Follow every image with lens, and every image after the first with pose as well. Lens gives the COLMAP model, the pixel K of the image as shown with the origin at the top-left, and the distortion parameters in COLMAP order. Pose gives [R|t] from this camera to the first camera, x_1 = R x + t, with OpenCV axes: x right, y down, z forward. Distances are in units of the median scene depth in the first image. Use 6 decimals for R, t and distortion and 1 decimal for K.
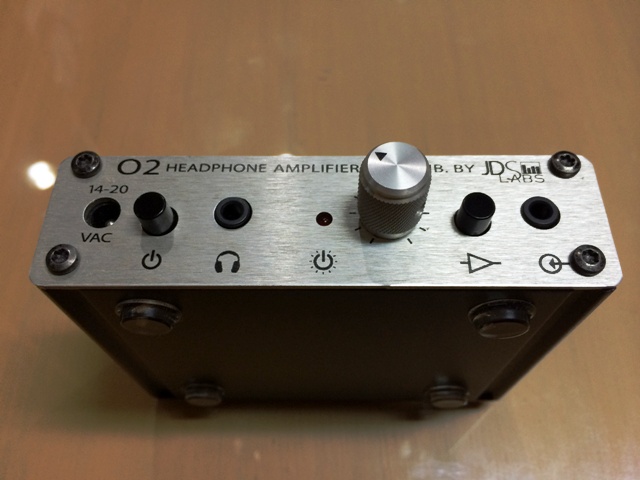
lens RADIAL K [[569.2, 0, 320.0], [0, 569.2, 240.0], [0, 0, 1]] dist [0.089720, -0.164523]
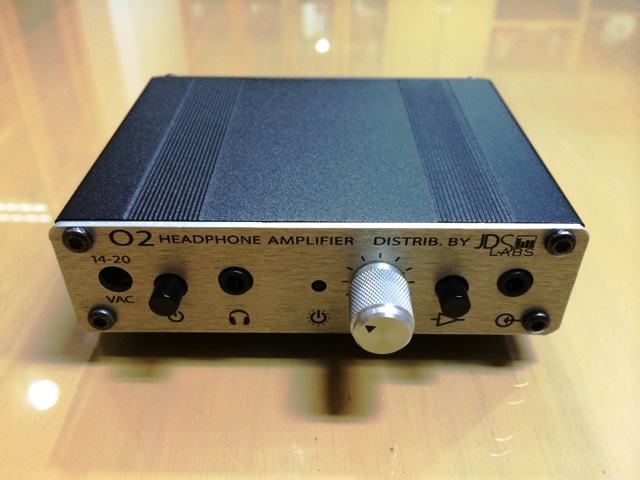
lens RADIAL K [[569.2, 0, 320.0], [0, 569.2, 240.0], [0, 0, 1]] dist [0.089720, -0.164523]
pose [[0.999961, -0.008827, -0.000046, 0.009744], [0.003792, 0.424834, 0.905263, -1.032168], [-0.007971, -0.905228, 0.424851, 0.582417]]
